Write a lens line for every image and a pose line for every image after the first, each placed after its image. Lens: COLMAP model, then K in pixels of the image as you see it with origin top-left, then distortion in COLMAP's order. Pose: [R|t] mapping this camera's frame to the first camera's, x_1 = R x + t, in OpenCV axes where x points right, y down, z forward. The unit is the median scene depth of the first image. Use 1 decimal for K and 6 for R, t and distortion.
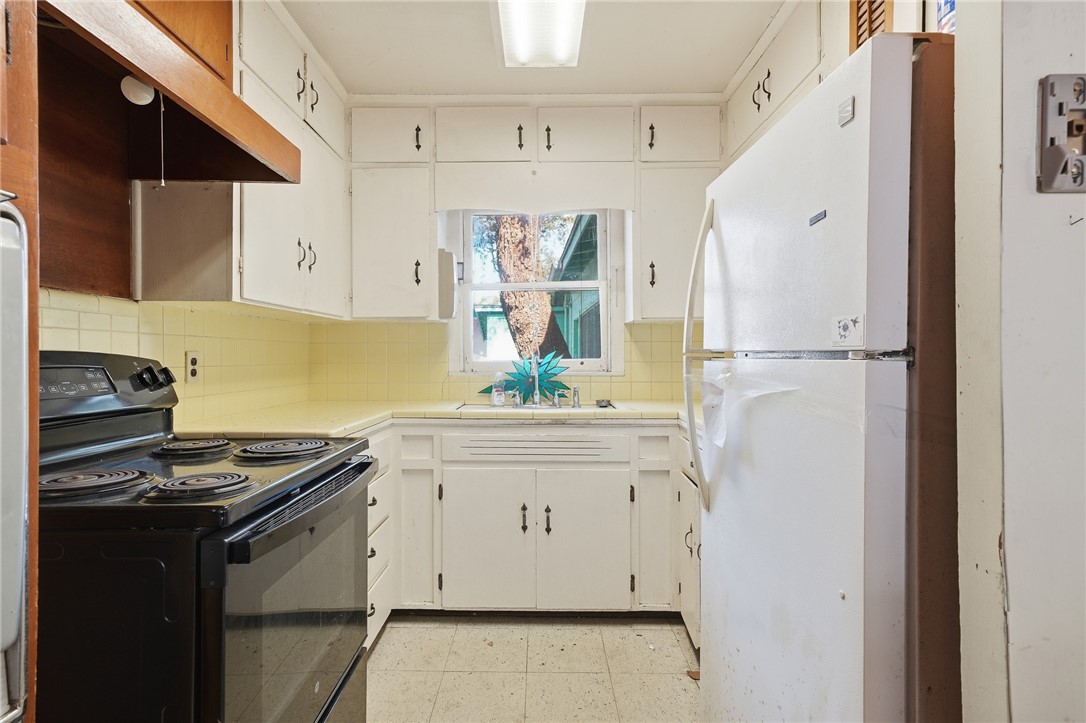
lens RADIAL K [[539.8, 0, 524.2], [0, 539.8, 354.0], [0, 0, 1]] dist [0.014026, 0.002270]
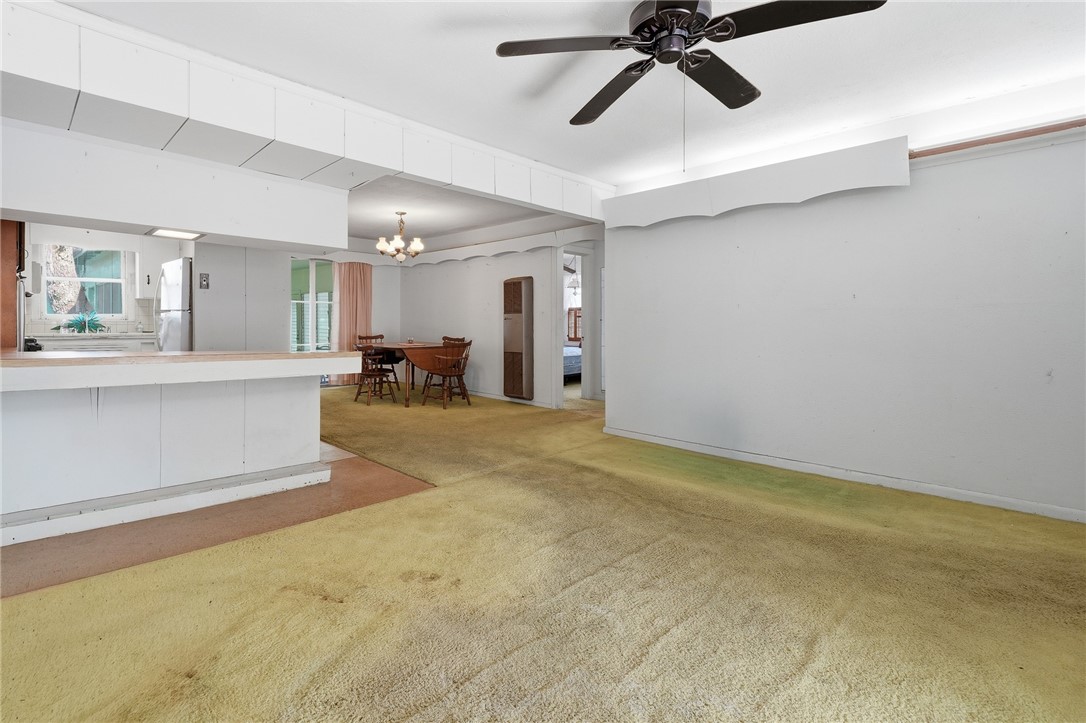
lens RADIAL K [[508.8, 0, 480.5], [0, 508.8, 334.2], [0, 0, 1]] dist [0.015035, 0.000820]
pose [[0.719760, -0.007656, 0.694181, -0.356650], [-0.010530, 0.999704, 0.021944, 0.040298], [-0.694143, -0.023104, 0.719466, -2.093194]]
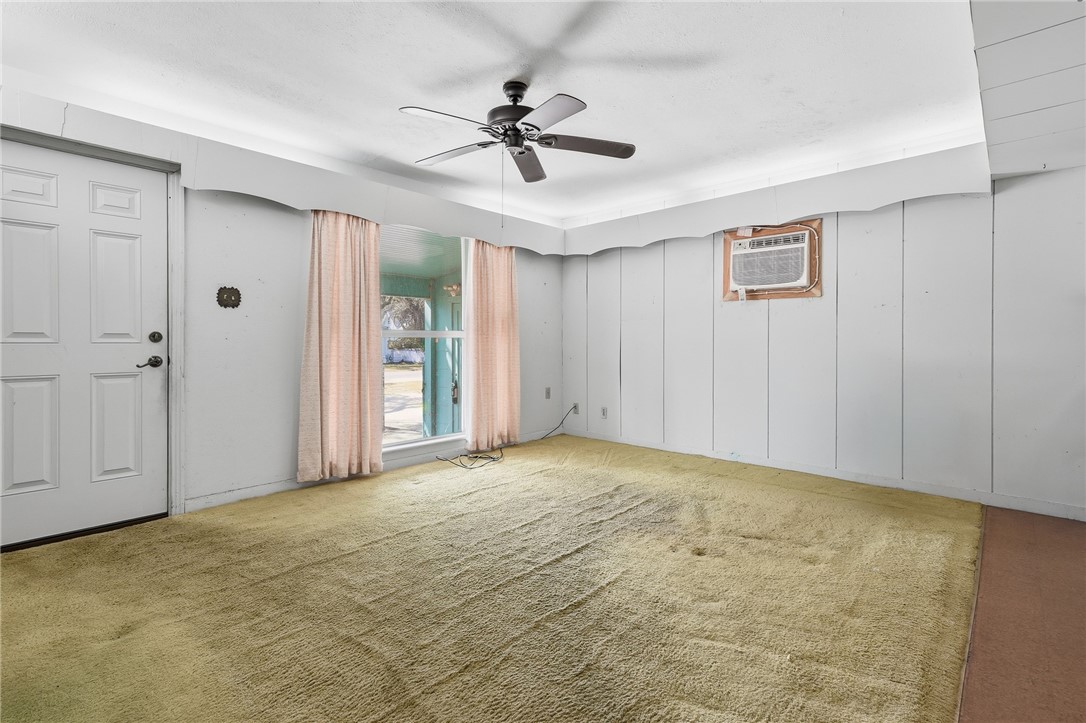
lens RADIAL K [[508.8, 0, 525.6], [0, 508.8, 345.7], [0, 0, 1]] dist [0.015035, 0.000820]
pose [[-0.674698, 0.012033, -0.737996, 1.429283], [0.005302, 0.999920, 0.011456, 0.044516], [0.738075, 0.003817, -0.674708, -0.795875]]
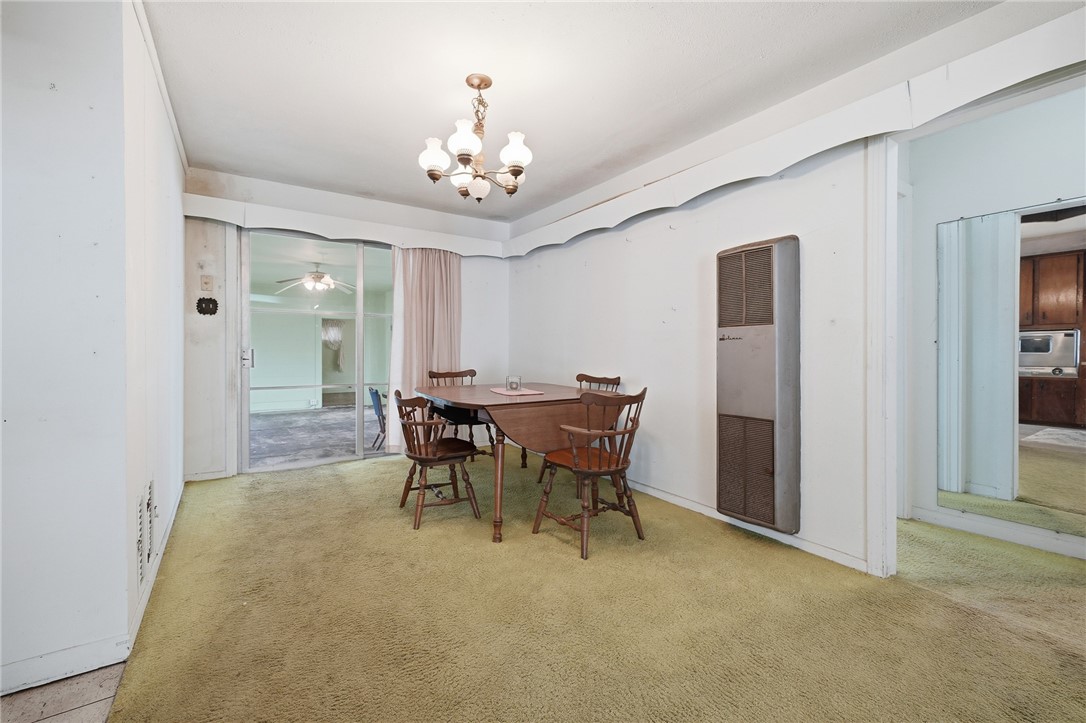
lens RADIAL K [[458.3, 0, 531.3], [0, 458.3, 354.1], [0, 0, 1]] dist [0.002624, 0.001339]
pose [[0.825911, 0.005617, 0.563773, 0.816975], [-0.010425, 0.999932, 0.005310, 0.054198], [-0.563704, -0.010263, 0.825913, -0.662321]]
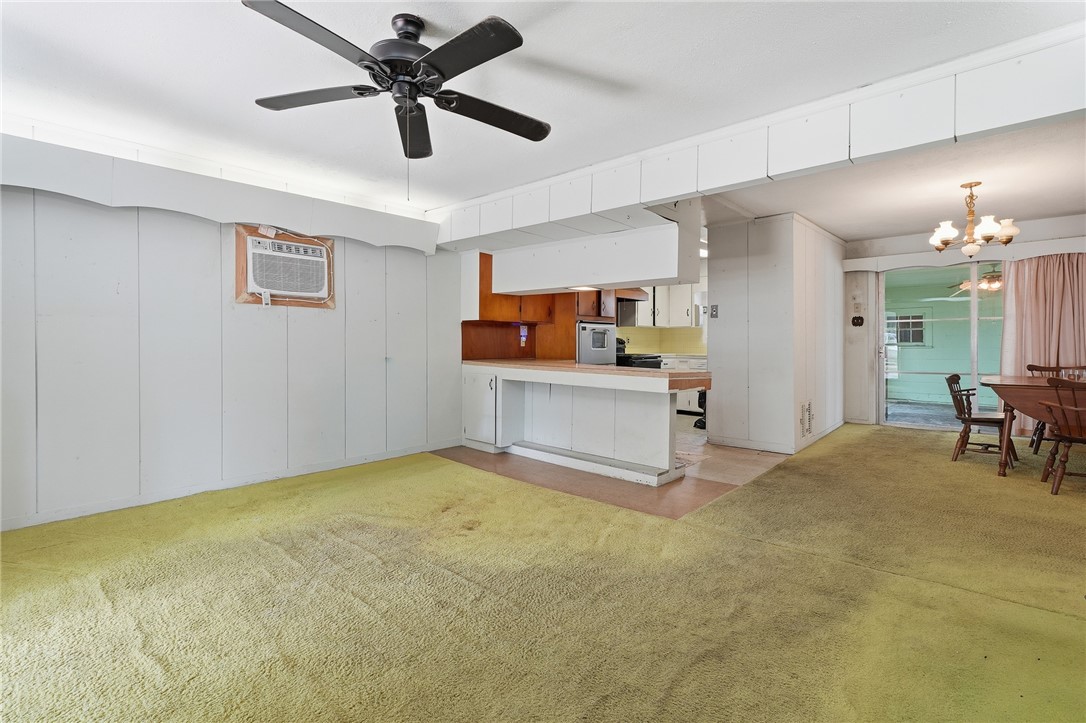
lens RADIAL K [[508.8, 0, 545.9], [0, 508.8, 341.7], [0, 0, 1]] dist [0.015035, 0.000820]
pose [[0.762980, 0.000161, -0.646422, 1.349421], [-0.000314, 1.000000, -0.000122, 0.028804], [0.646422, 0.000296, 0.762980, -2.251700]]
